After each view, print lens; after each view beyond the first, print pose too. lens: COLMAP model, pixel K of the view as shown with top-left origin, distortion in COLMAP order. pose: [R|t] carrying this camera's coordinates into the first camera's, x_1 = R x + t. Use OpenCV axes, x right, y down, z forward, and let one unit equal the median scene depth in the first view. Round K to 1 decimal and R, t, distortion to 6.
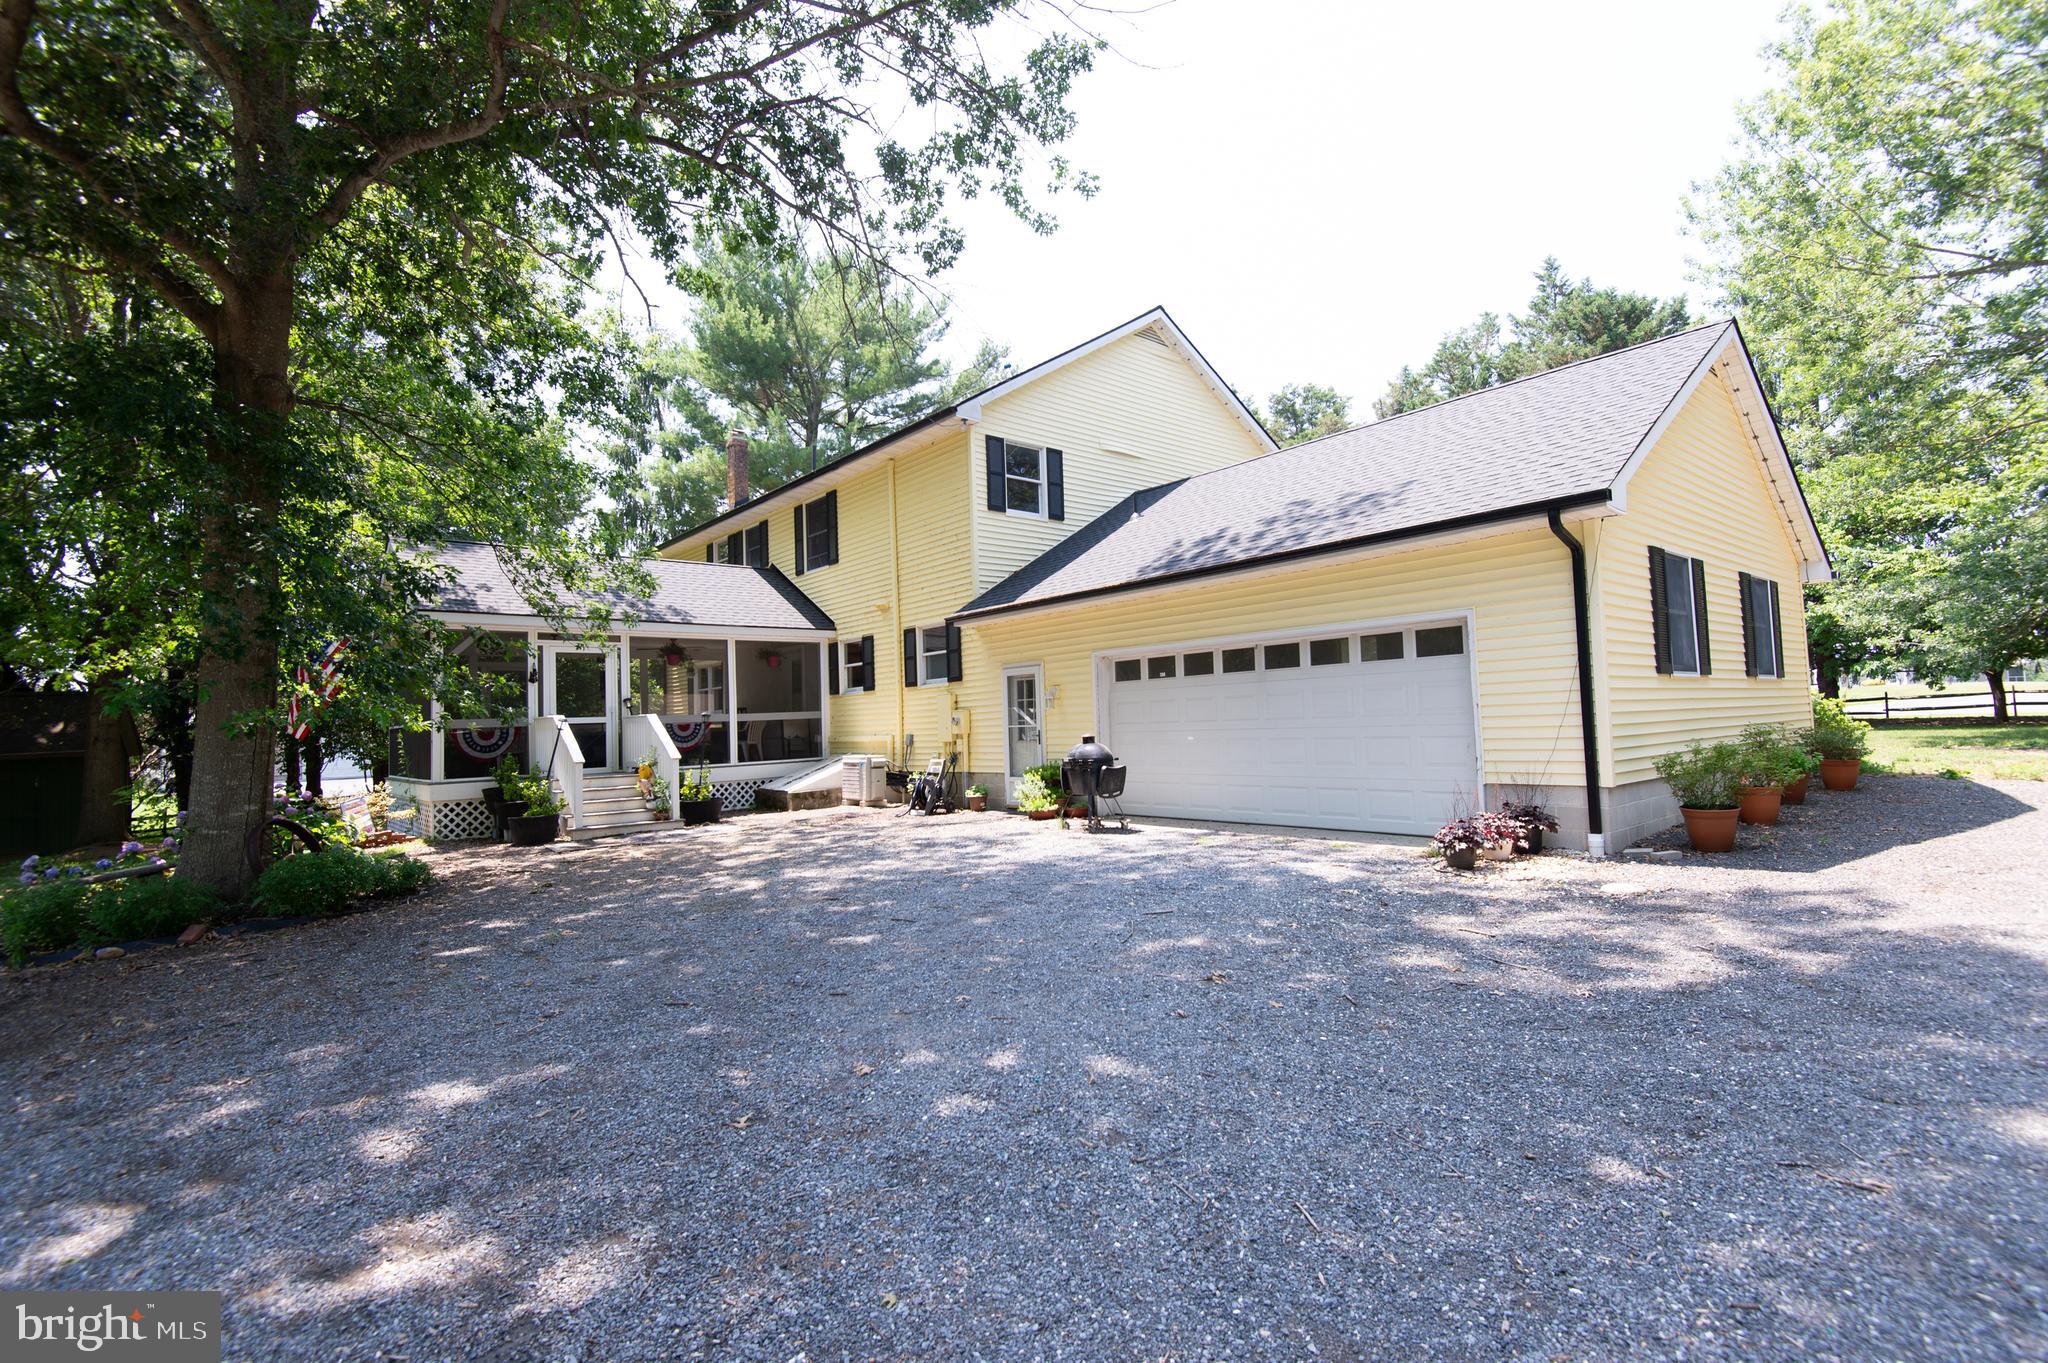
lens RADIAL K [[960.8, 0, 1024.0], [0, 960.8, 681.5], [0, 0, 1]] dist [0.000020, -0.000233]
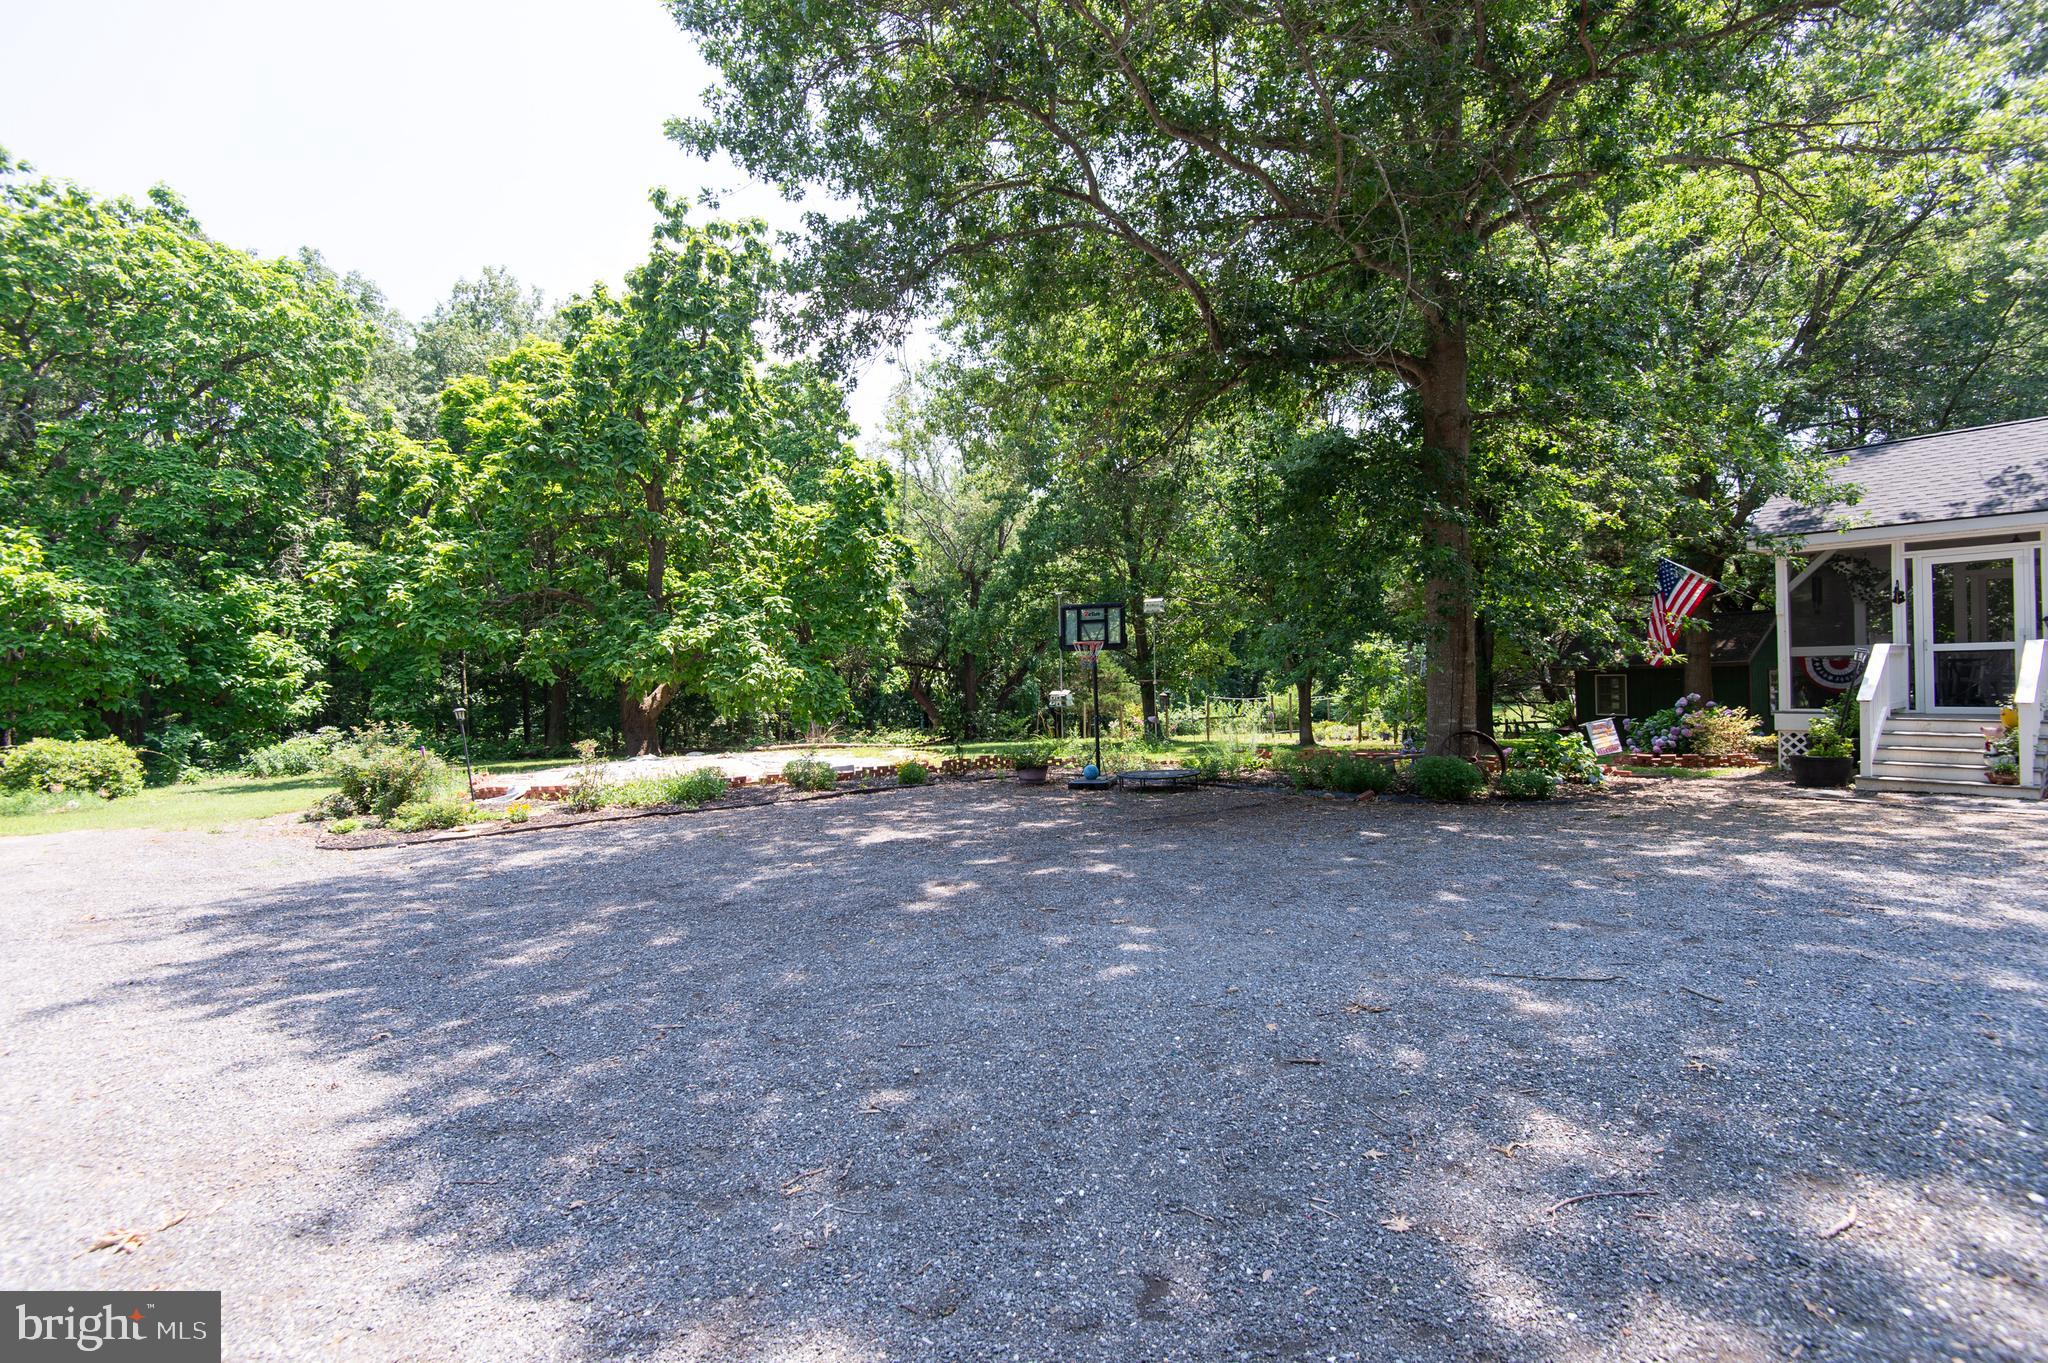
lens RADIAL K [[960.8, 0, 1024.0], [0, 960.8, 681.5], [0, 0, 1]] dist [0.000020, -0.000233]
pose [[-0.071486, 0.044320, -0.996456, 0.422823], [0.068518, 0.996871, 0.039423, -0.017201], [0.995085, -0.065457, -0.074299, 0.301587]]
